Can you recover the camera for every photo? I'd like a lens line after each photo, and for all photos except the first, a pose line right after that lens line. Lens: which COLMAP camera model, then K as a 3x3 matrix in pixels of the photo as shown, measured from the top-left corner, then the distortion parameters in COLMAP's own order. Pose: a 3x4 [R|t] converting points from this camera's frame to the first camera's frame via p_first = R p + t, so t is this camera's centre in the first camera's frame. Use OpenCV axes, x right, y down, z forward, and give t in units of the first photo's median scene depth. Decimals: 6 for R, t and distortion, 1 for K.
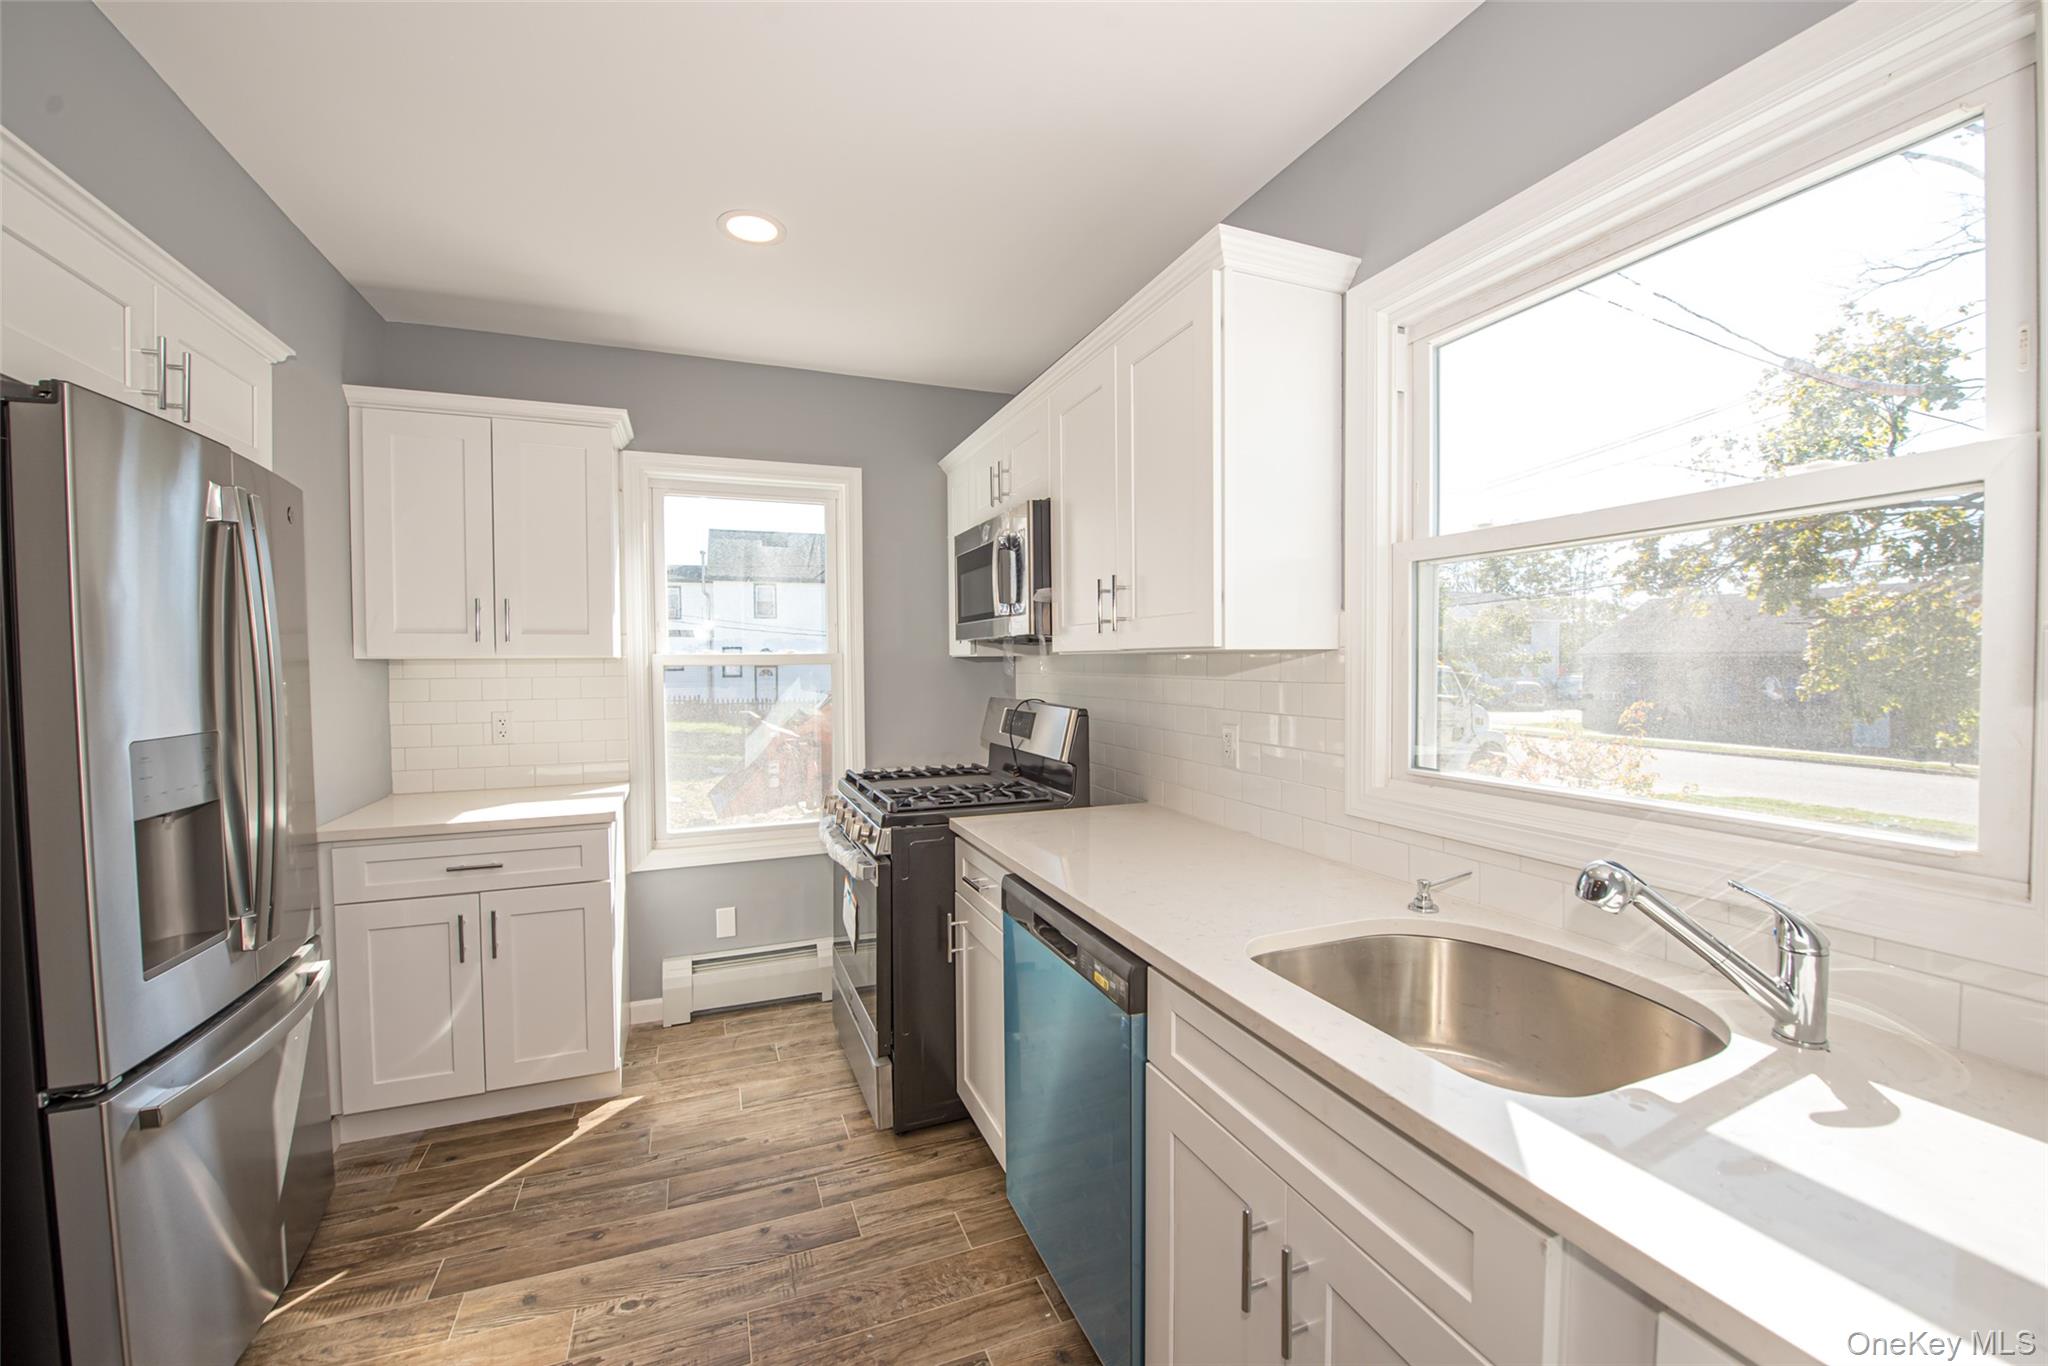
lens RADIAL K [[811.7, 0, 1029.2], [0, 811.7, 680.4], [0, 0, 1]] dist [-0.016664, -0.002090]
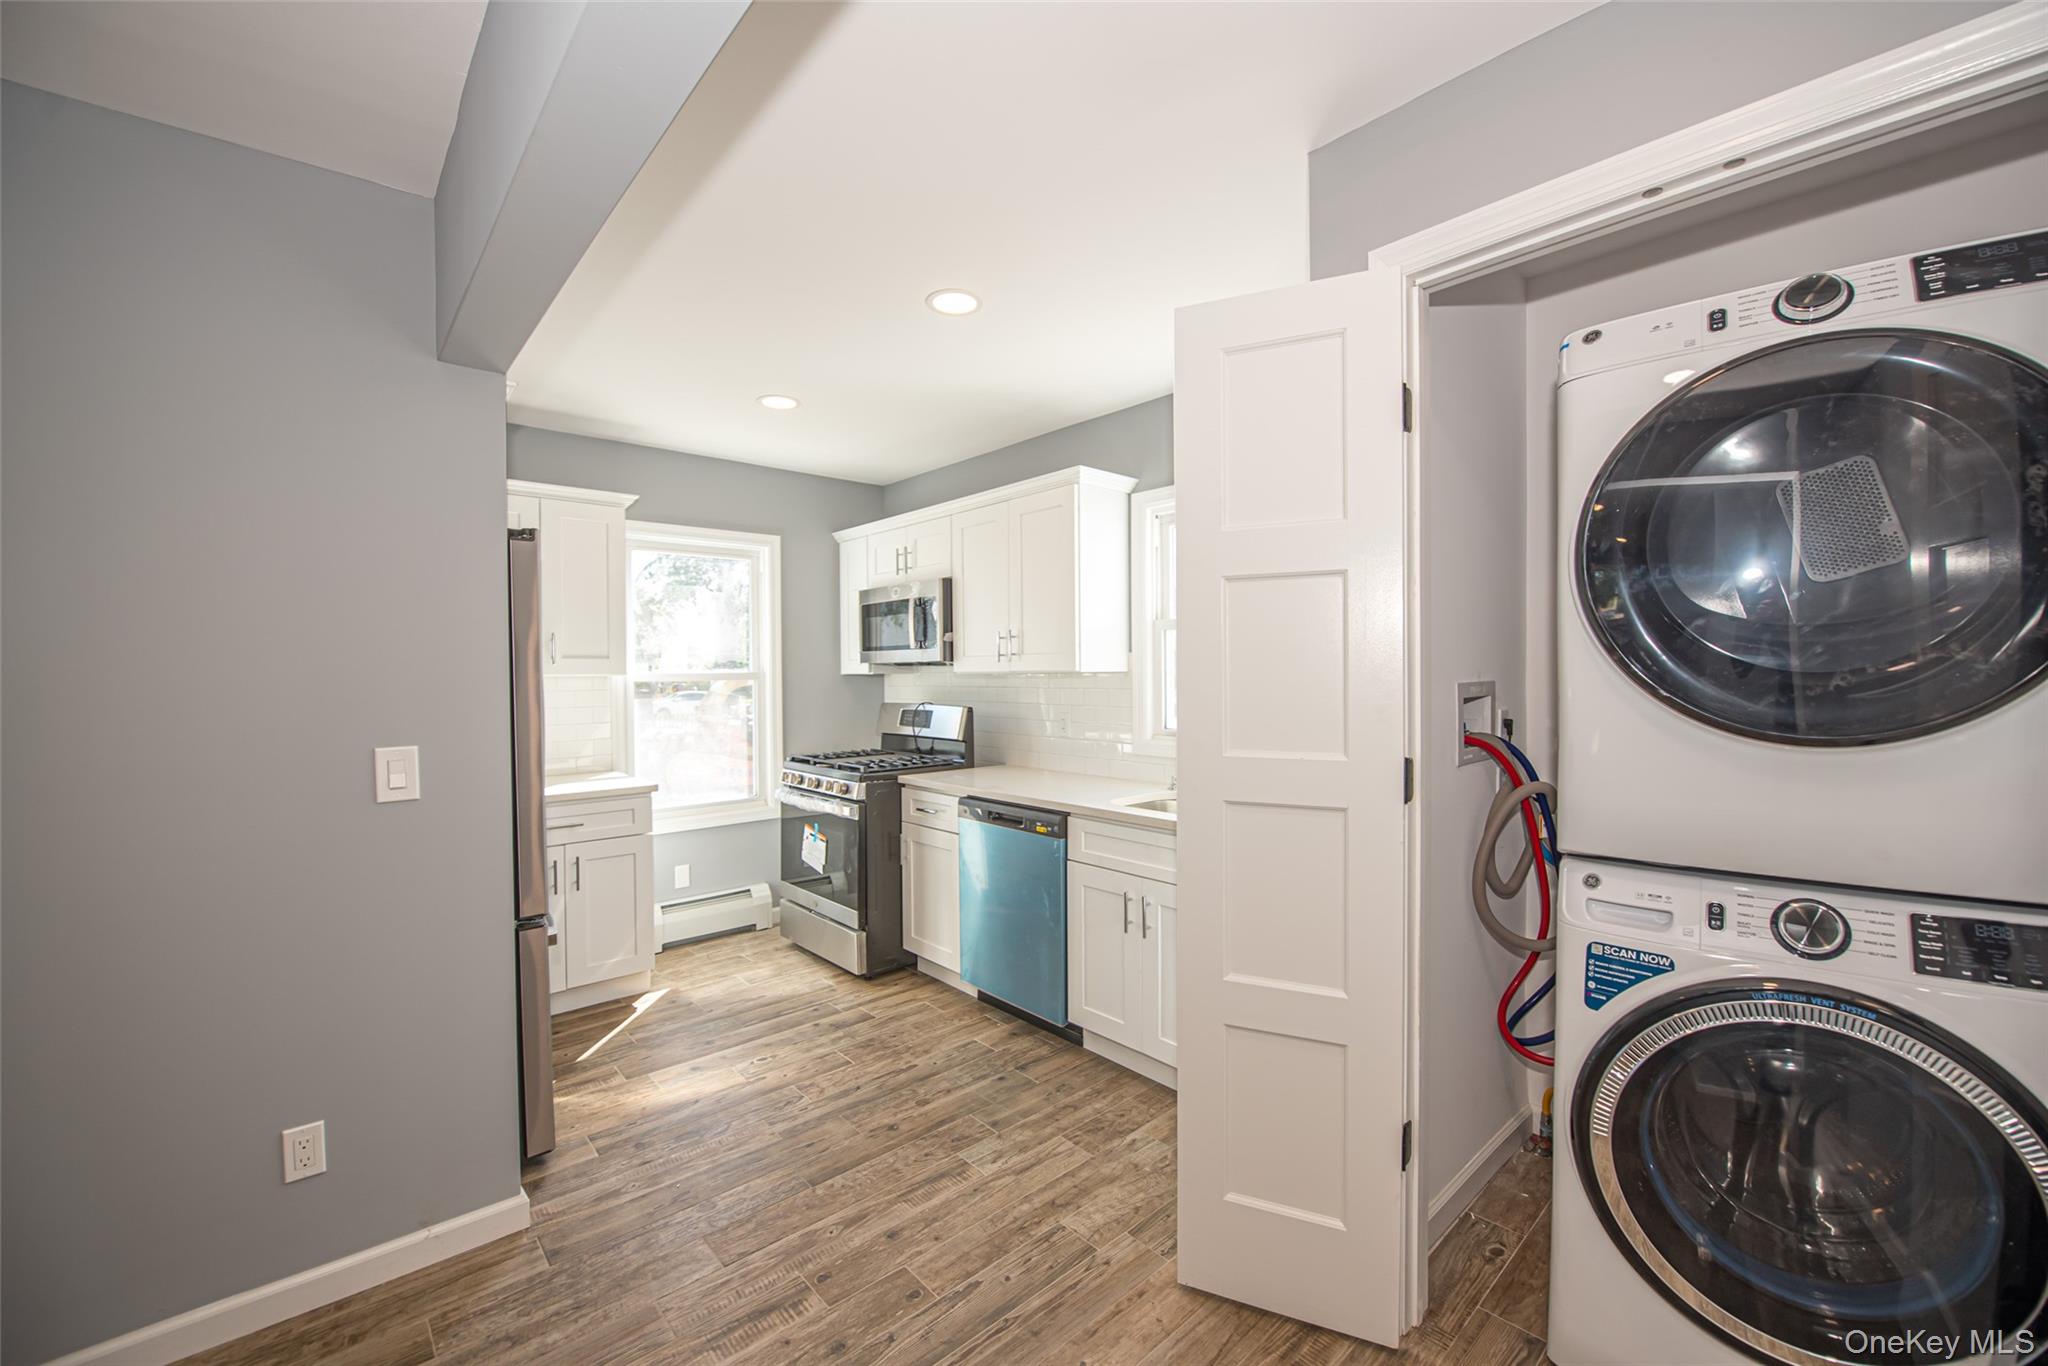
lens RADIAL K [[811.7, 0, 1029.2], [0, 811.7, 680.4], [0, 0, 1]] dist [-0.016664, -0.002090]
pose [[0.939418, -0.005310, 0.342732, -0.435219], [0.010805, 0.999842, -0.014126, 0.007295], [-0.342602, 0.016974, 0.939327, -0.644276]]
